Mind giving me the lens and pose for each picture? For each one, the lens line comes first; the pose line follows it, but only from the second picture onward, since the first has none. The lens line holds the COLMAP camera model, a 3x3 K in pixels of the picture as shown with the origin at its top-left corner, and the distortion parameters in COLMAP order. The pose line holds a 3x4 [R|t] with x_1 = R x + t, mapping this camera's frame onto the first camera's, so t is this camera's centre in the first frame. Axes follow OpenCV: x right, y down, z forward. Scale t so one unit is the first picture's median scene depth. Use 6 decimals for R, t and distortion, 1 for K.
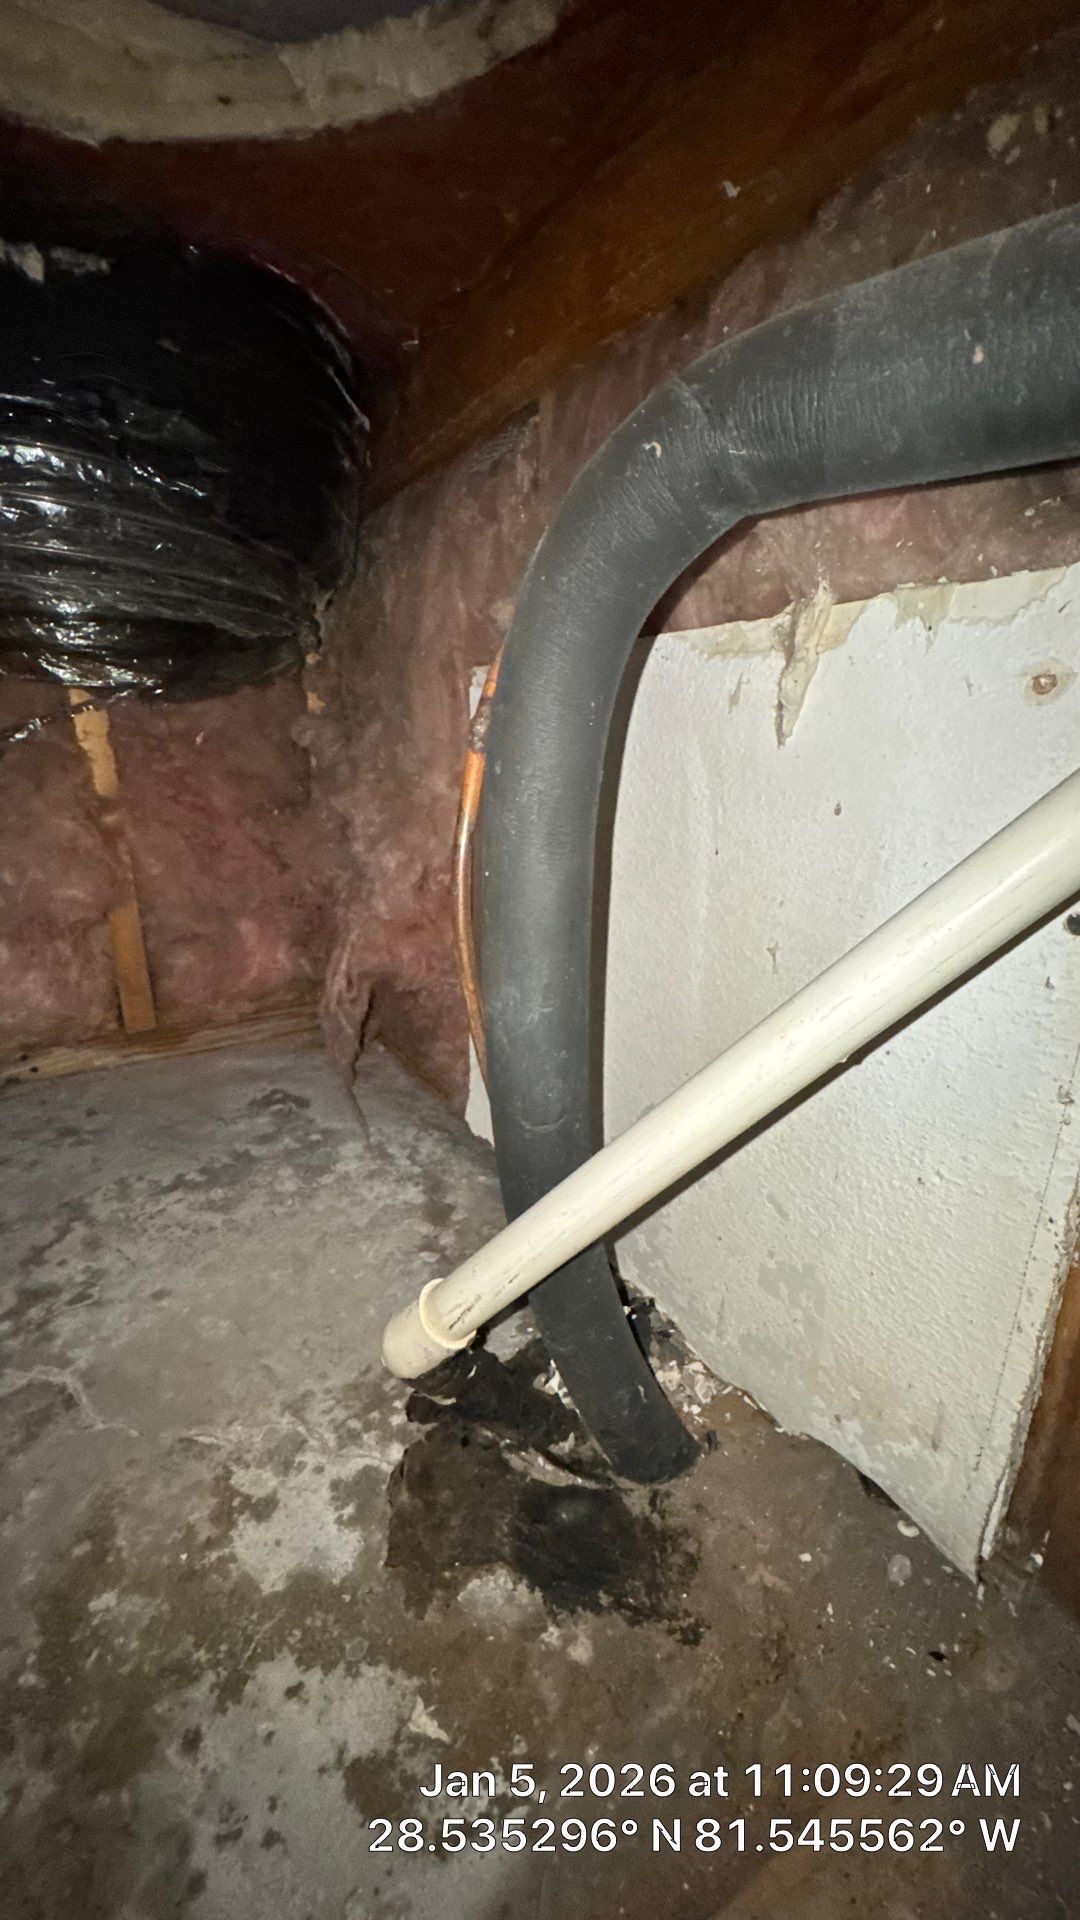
lens RADIAL K [[766.9, 0, 540.3], [0, 766.9, 958.6], [0, 0, 1]] dist [-0.004651, 0.000350]
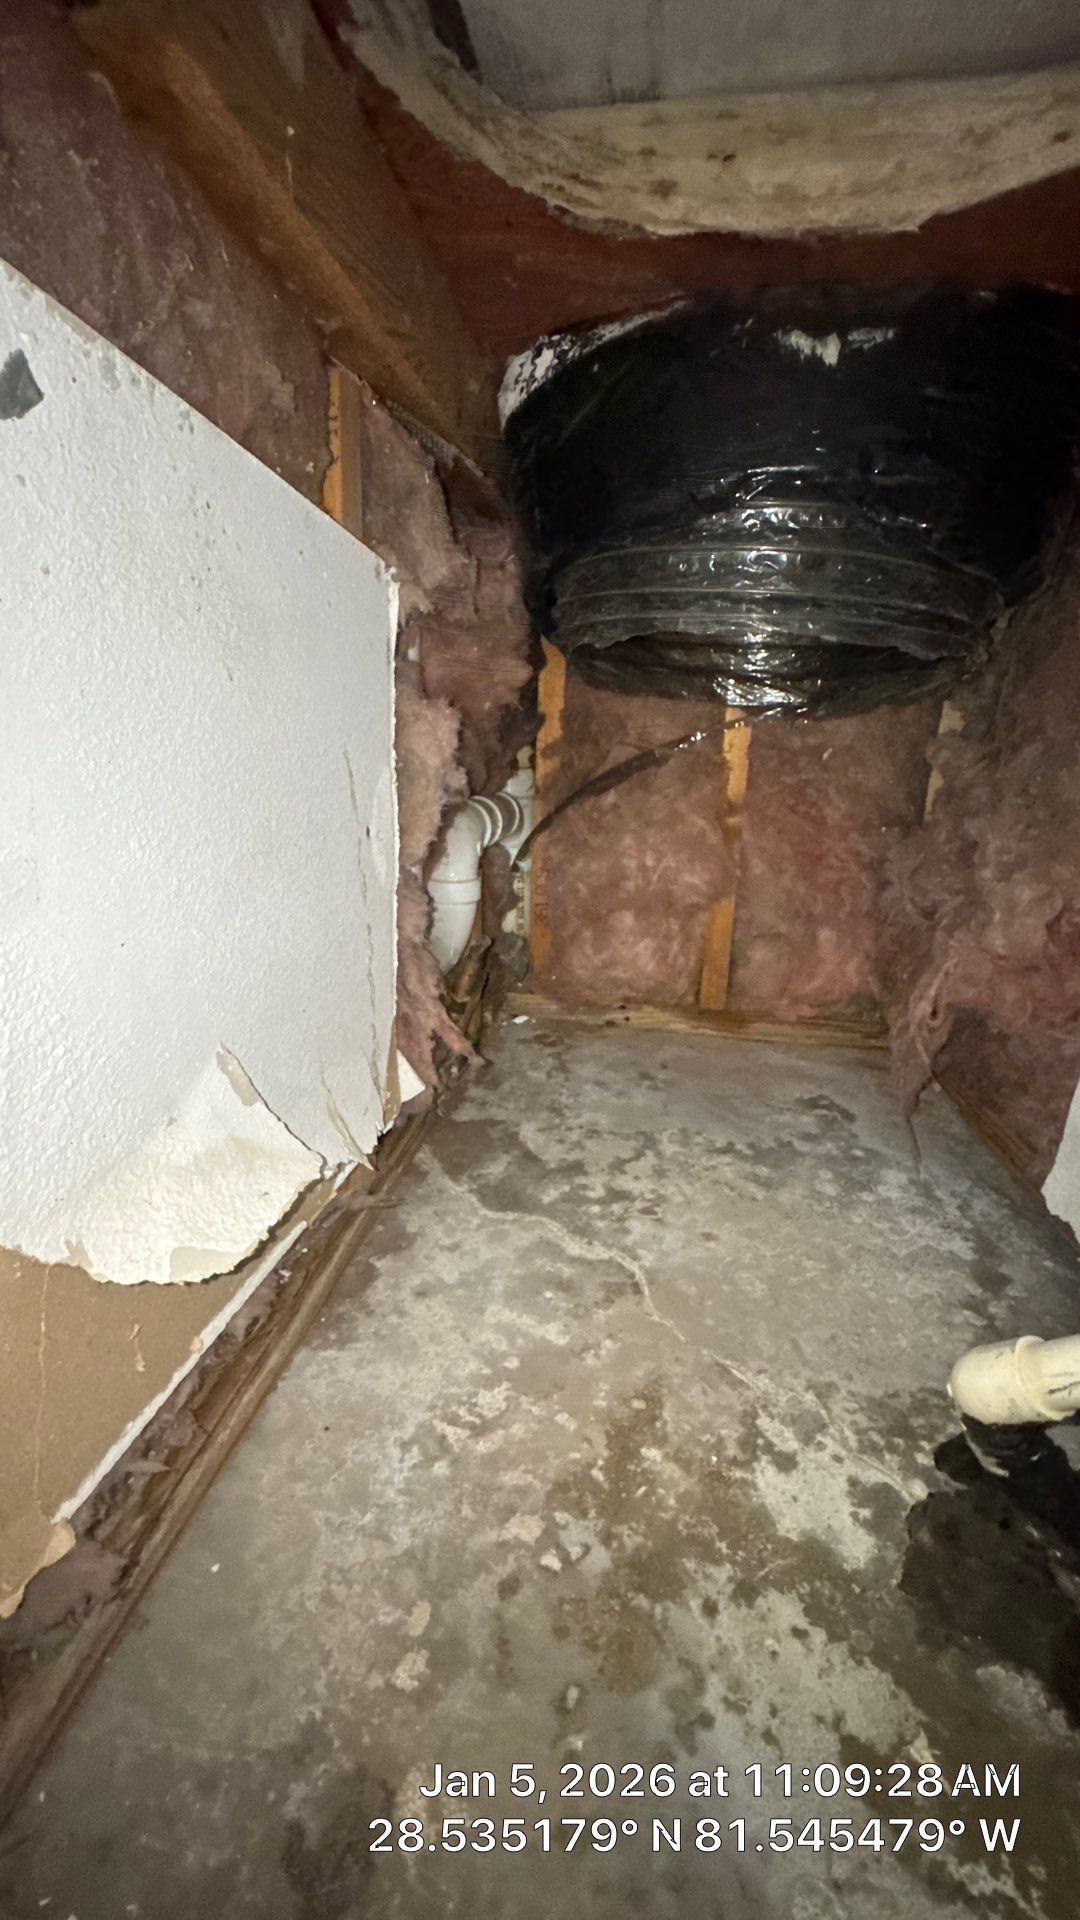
lens RADIAL K [[767.4, 0, 541.4], [0, 767.4, 958.0], [0, 0, 1]] dist [-0.001893, 0.000271]
pose [[0.771815, 0.197055, -0.604542, -0.093643], [-0.209461, 0.976493, 0.050877, 0.033374], [0.600356, 0.087360, 0.794947, -0.110698]]
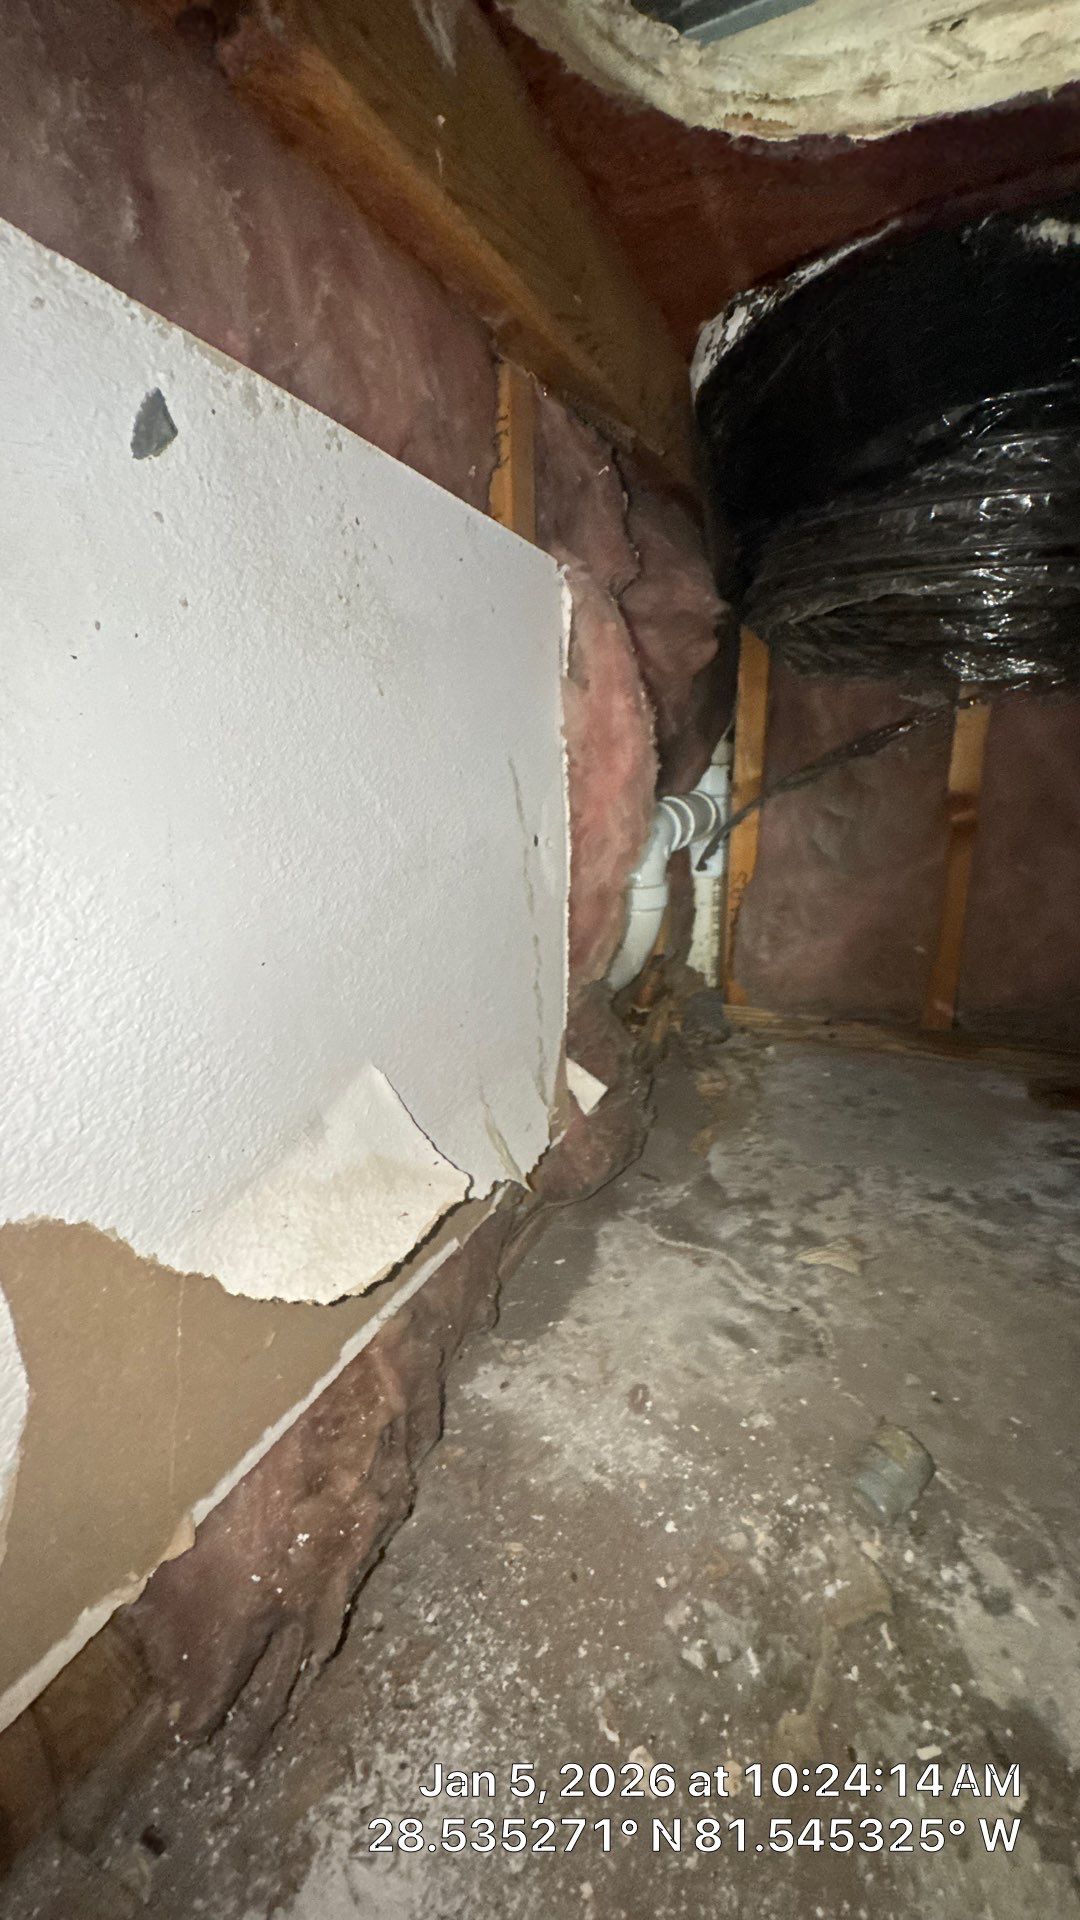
lens RADIAL K [[767.4, 0, 541.4], [0, 767.4, 958.0], [0, 0, 1]] dist [-0.001893, 0.000271]
pose [[0.576732, 0.213569, -0.788523, -0.102757], [-0.208693, 0.971713, 0.110546, 0.003478], [0.789828, 0.100804, 0.604988, -0.025467]]
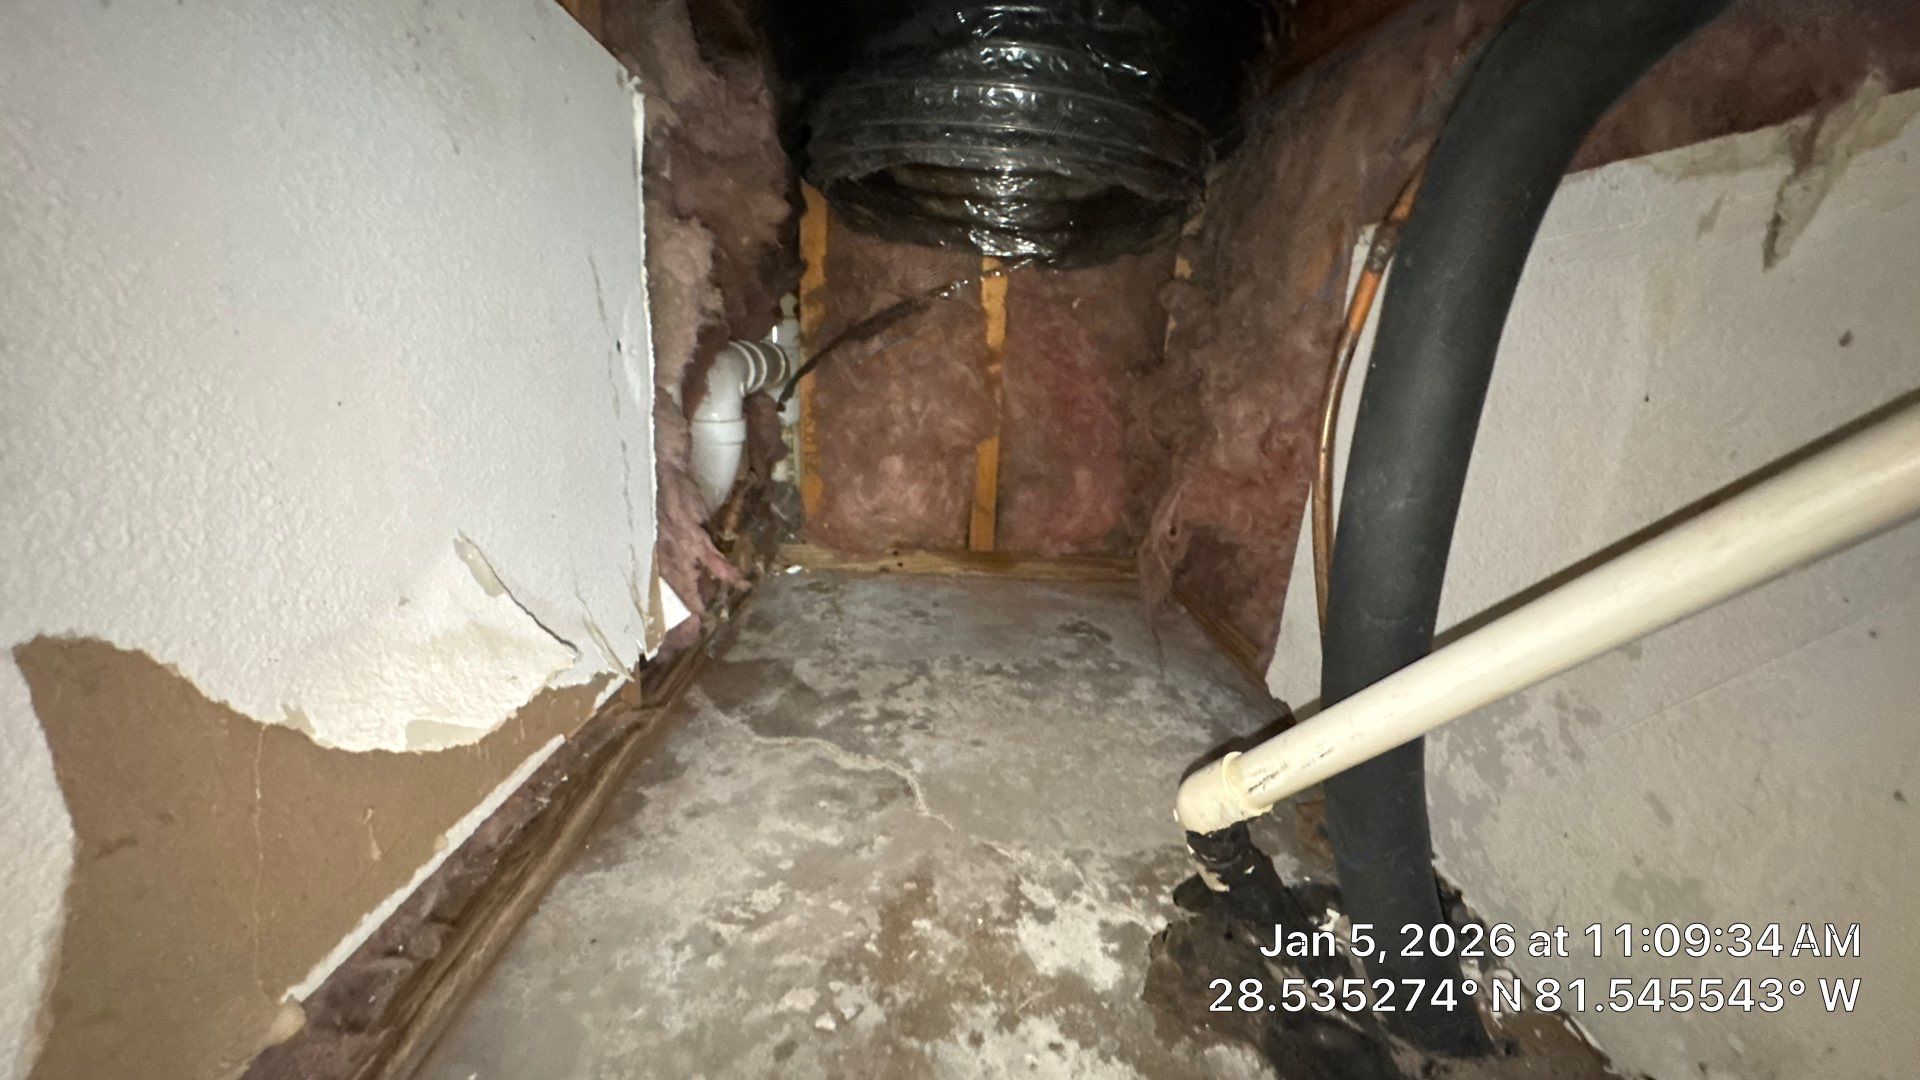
lens RADIAL K [[765.7, 0, 958.5], [0, 765.7, 539.3], [0, 0, 1]] dist [-0.002685, 0.000684]
pose [[0.871931, 0.167628, -0.460041, -0.026935], [-0.181123, 0.983346, 0.015020, 0.131764], [0.454897, 0.070227, 0.887771, -0.121040]]
